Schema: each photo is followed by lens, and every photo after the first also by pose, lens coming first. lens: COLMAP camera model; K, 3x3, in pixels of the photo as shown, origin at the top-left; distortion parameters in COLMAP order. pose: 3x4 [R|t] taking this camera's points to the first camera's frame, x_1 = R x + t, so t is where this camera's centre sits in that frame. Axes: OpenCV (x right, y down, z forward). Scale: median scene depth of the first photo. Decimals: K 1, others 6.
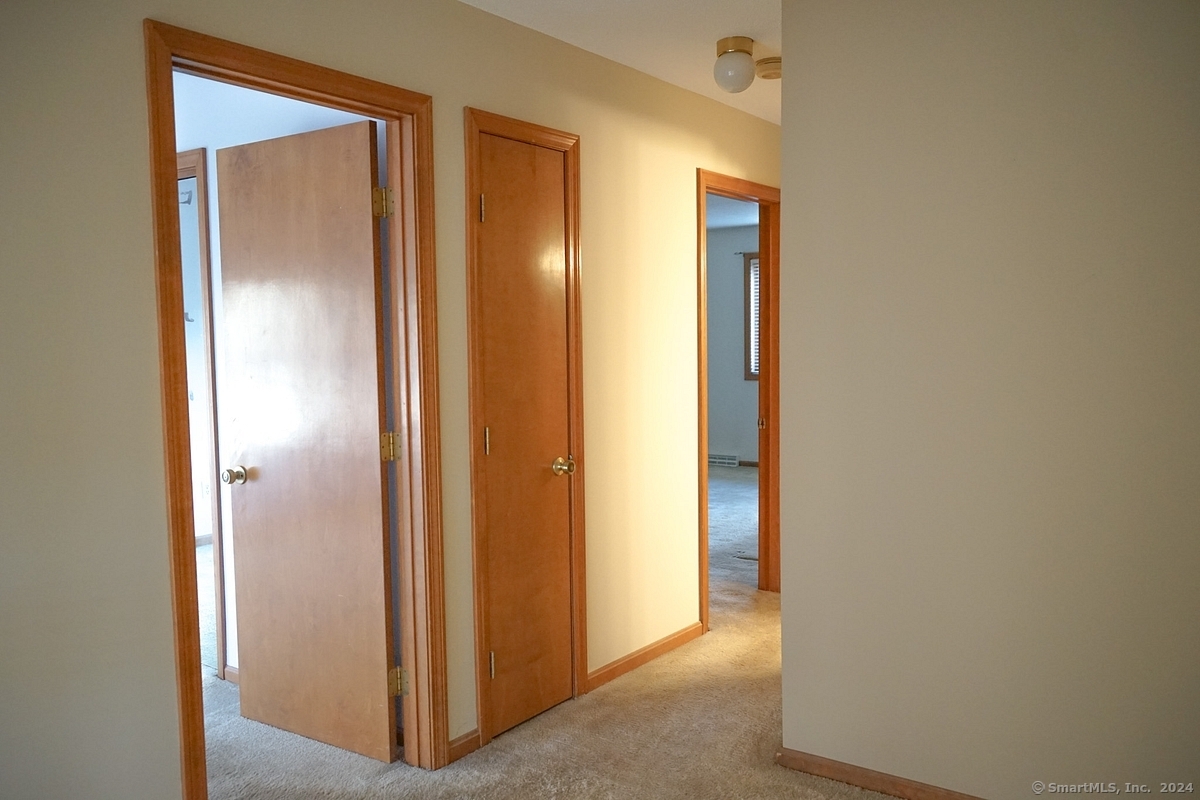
lens RADIAL K [[960.1, 0, 602.8], [0, 960.1, 409.0], [0, 0, 1]] dist [-0.005821, 0.002967]
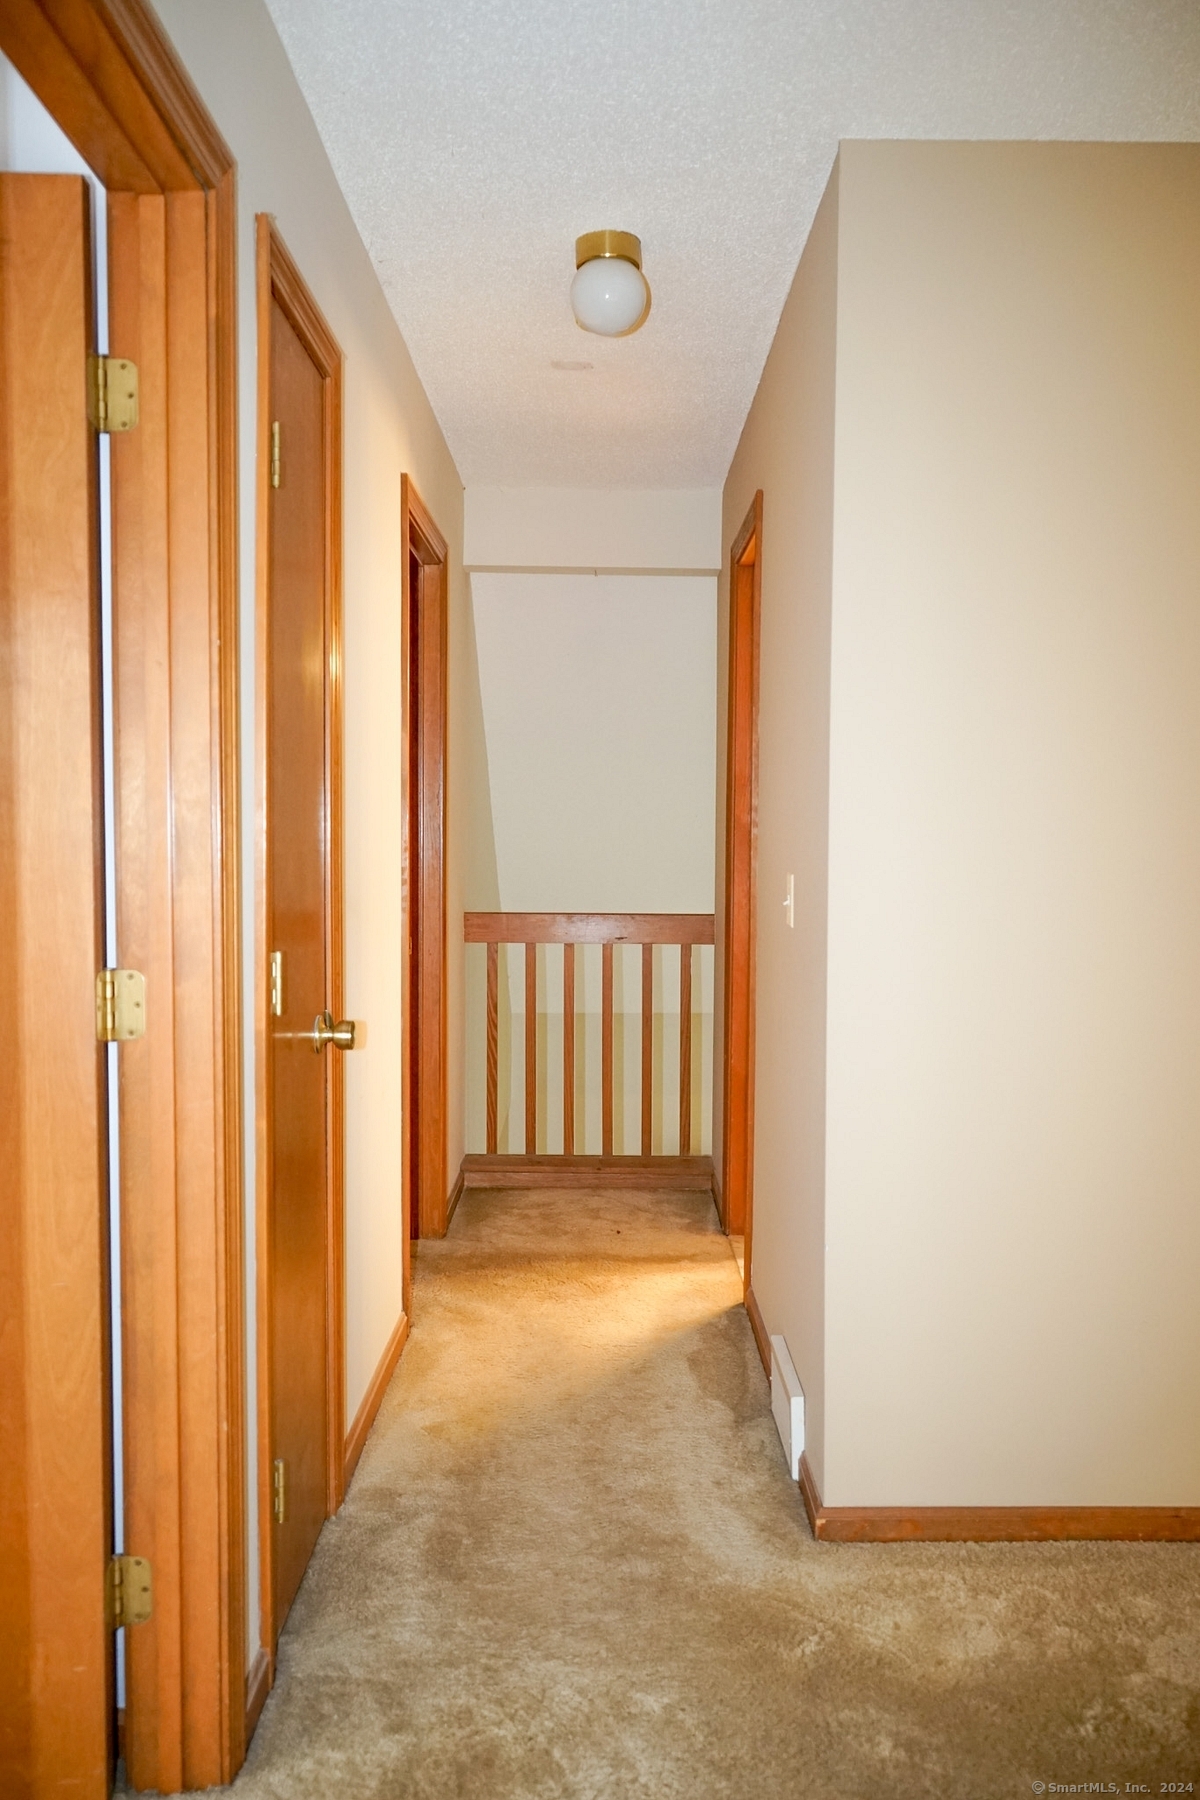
lens RADIAL K [[1440.2, 0, 600.0], [0, 1440.2, 900.0], [0, 0, 1]] dist [-0.005821, 0.002967]
pose [[0.806989, -0.013692, 0.590408, -0.410663], [0.030823, 0.999345, -0.018954, 0.012545], [-0.589762, 0.033494, 0.806883, 0.396513]]
